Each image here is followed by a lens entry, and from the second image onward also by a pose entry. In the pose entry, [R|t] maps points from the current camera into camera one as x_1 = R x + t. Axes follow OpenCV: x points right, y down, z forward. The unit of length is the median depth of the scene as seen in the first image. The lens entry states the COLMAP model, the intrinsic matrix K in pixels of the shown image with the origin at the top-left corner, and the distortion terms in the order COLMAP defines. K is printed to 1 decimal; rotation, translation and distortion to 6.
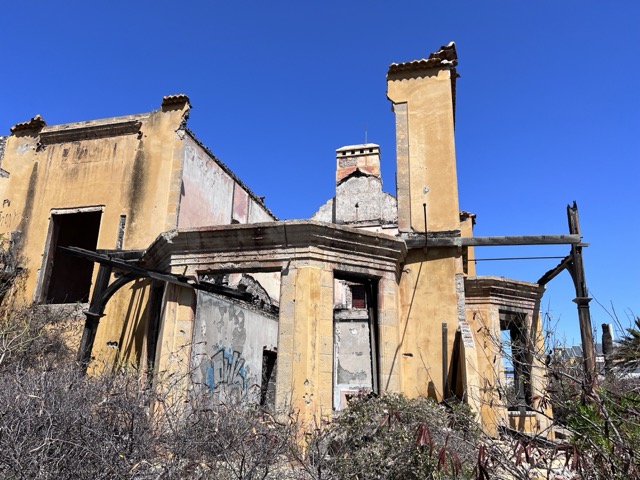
lens RADIAL K [[480.4, 0, 321.8], [0, 480.4, 242.0], [0, 0, 1]] dist [0.065479, -0.080479]
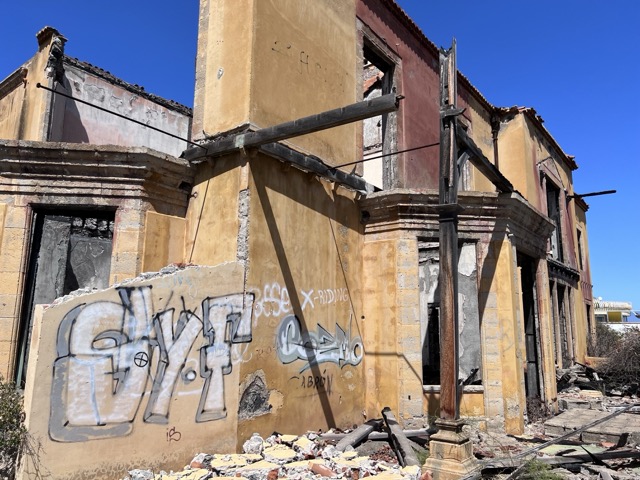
lens RADIAL K [[480.4, 0, 321.8], [0, 480.4, 242.0], [0, 0, 1]] dist [0.065479, -0.080479]
pose [[0.920758, -0.080866, -0.381662, 0.666898], [0.120244, 0.989480, 0.080438, 0.102163], [0.371143, -0.119956, 0.920795, 0.445294]]
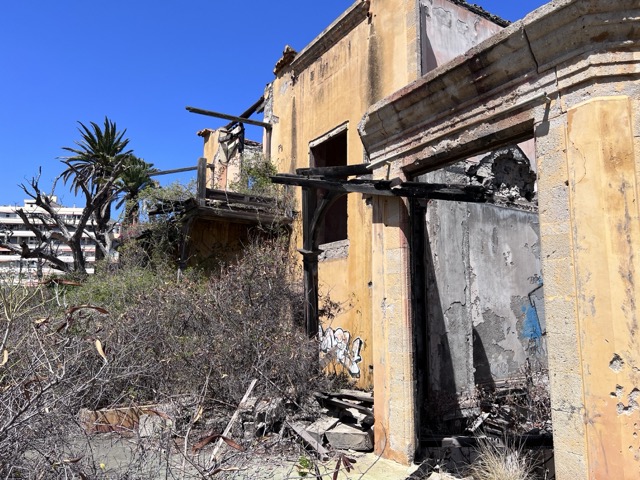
lens RADIAL K [[480.4, 0, 321.8], [0, 480.4, 242.0], [0, 0, 1]] dist [0.065479, -0.080479]
pose [[0.728658, -0.110501, -0.675905, 0.069828], [0.204820, 0.976891, 0.061099, 0.090351], [0.653534, -0.182959, 0.734452, 0.449348]]
